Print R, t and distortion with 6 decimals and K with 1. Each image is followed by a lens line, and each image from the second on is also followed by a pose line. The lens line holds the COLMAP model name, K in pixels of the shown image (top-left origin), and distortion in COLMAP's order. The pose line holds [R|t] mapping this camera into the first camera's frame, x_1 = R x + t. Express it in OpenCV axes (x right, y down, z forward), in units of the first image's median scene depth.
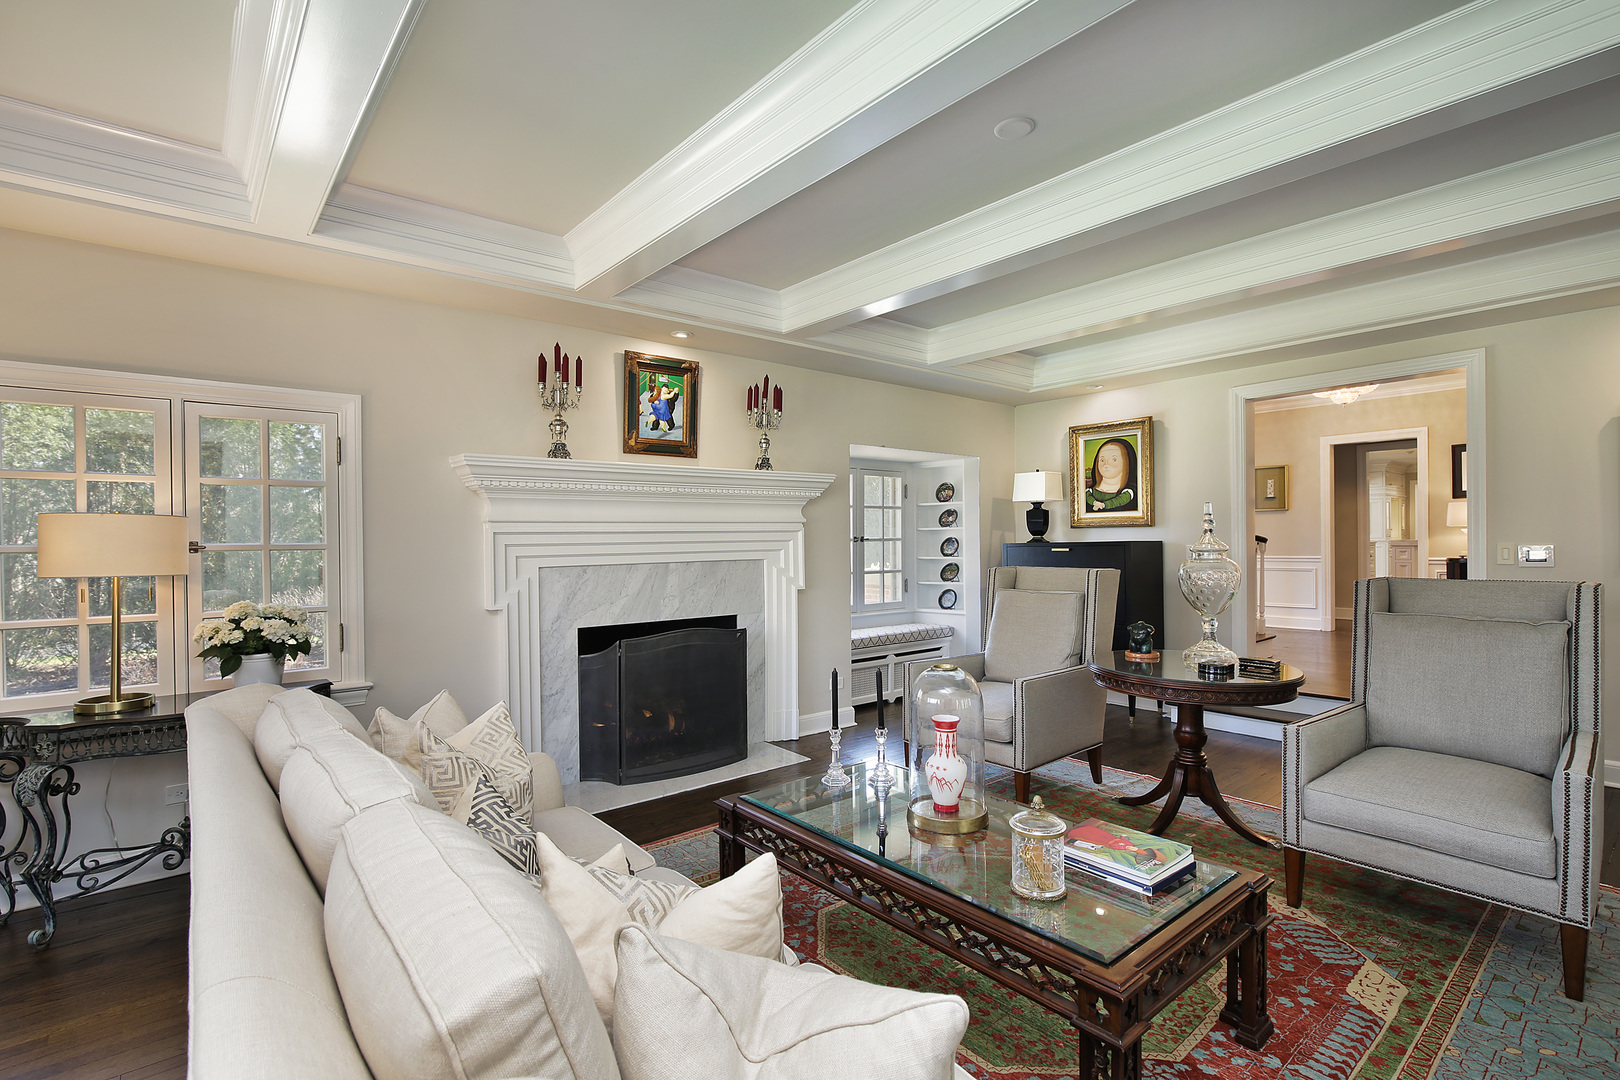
lens RADIAL K [[760.1, 0, 812.9], [0, 760.1, 518.3], [0, 0, 1]] dist [-0.000121, 0.000071]
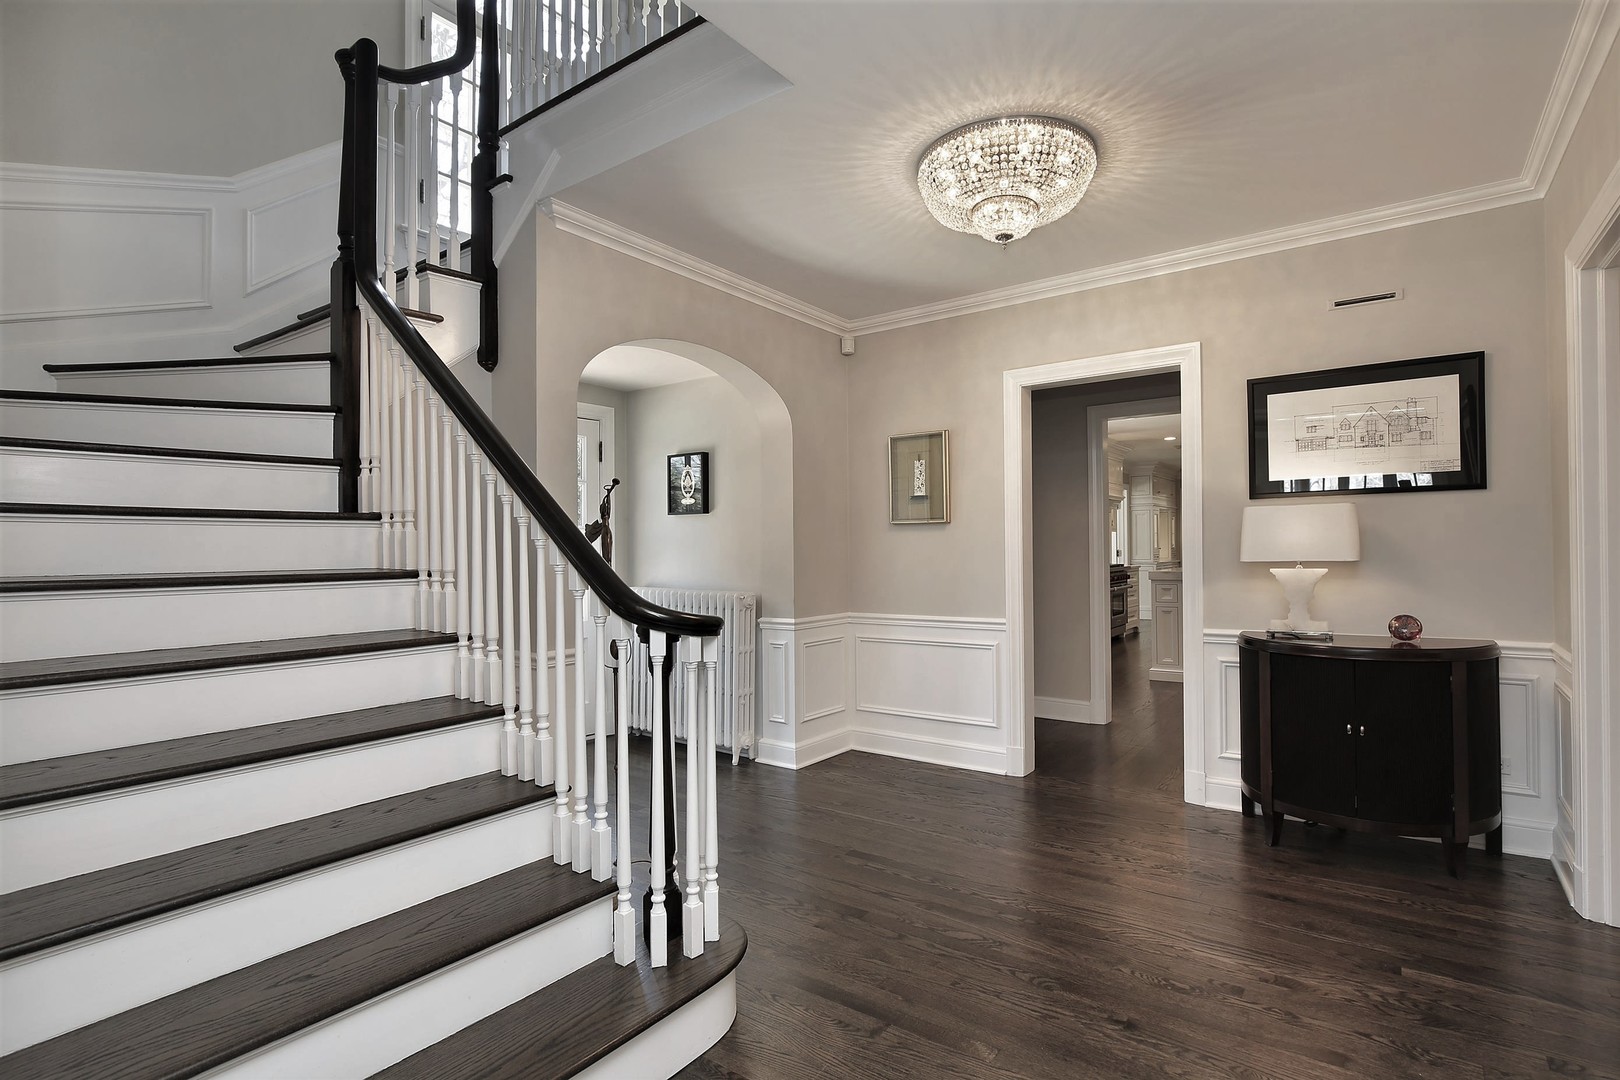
lens RADIAL K [[782.7, 0, 810.0], [0, 782.7, 540.0], [0, 0, 1]] dist [-0.001570, -0.000189]
pose [[0.976157, 0.006661, 0.216963, 0.479126], [-0.010084, 0.999842, 0.014672, -0.007114], [-0.216830, -0.016509, 0.976070, 0.591378]]
